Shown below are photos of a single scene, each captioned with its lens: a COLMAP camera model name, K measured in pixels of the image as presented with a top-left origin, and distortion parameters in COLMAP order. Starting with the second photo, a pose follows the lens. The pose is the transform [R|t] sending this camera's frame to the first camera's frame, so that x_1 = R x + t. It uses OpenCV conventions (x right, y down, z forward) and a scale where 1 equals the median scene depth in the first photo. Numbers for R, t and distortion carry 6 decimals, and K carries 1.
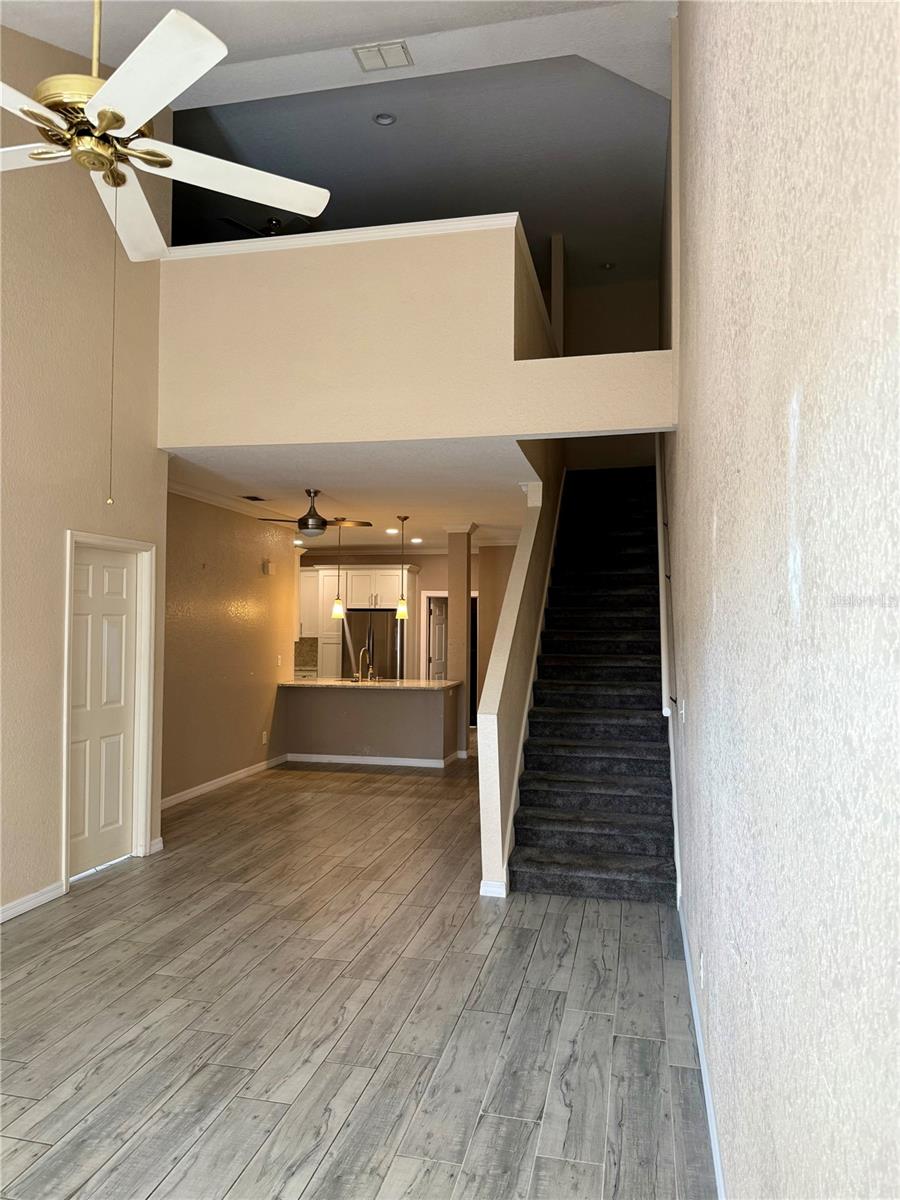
lens RADIAL K [[855.3, 0, 436.7], [0, 855.3, 567.6], [0, 0, 1]] dist [0.050805, -0.057061]
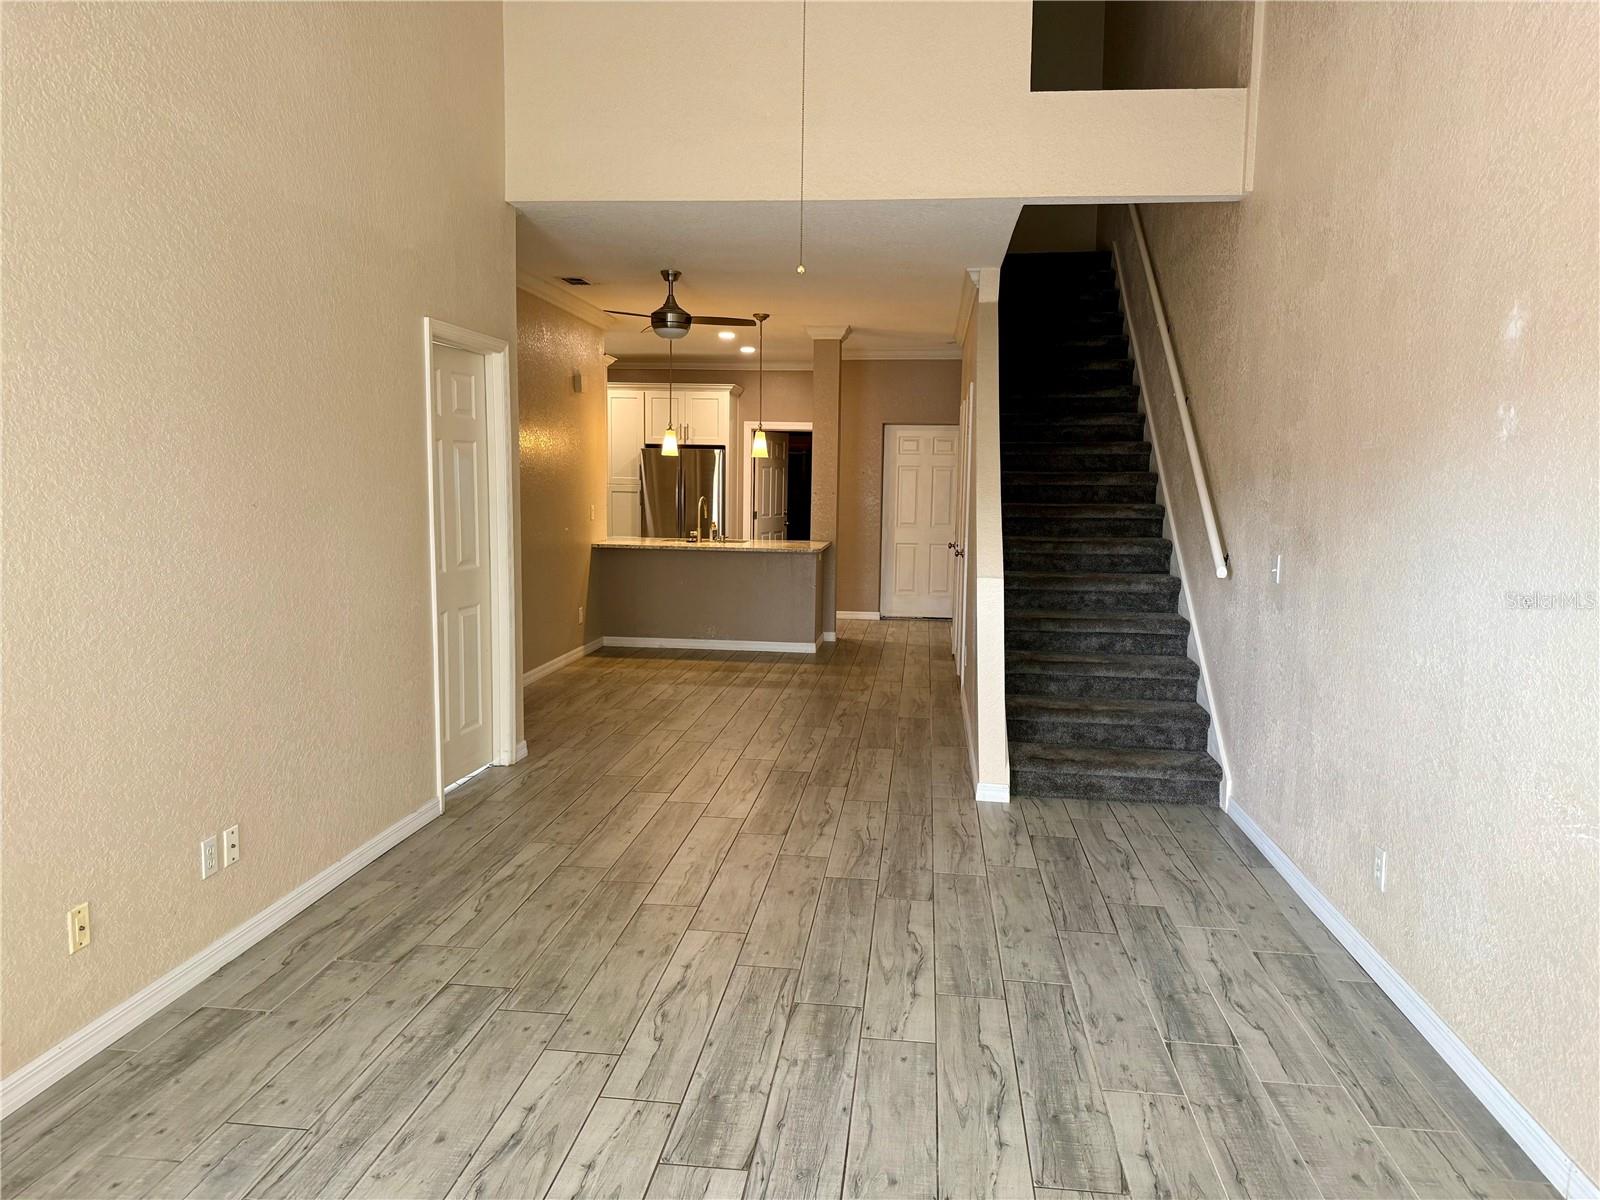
lens RADIAL K [[1134.1, 0, 800.0], [0, 1134.1, 600.0], [0, 0, 1]] dist [0.148804, -0.265135]
pose [[0.992743, -0.006405, 0.120081, -0.234820], [-0.015040, 0.984126, 0.176831, 0.012188], [-0.119308, -0.177354, 0.976889, 0.017021]]
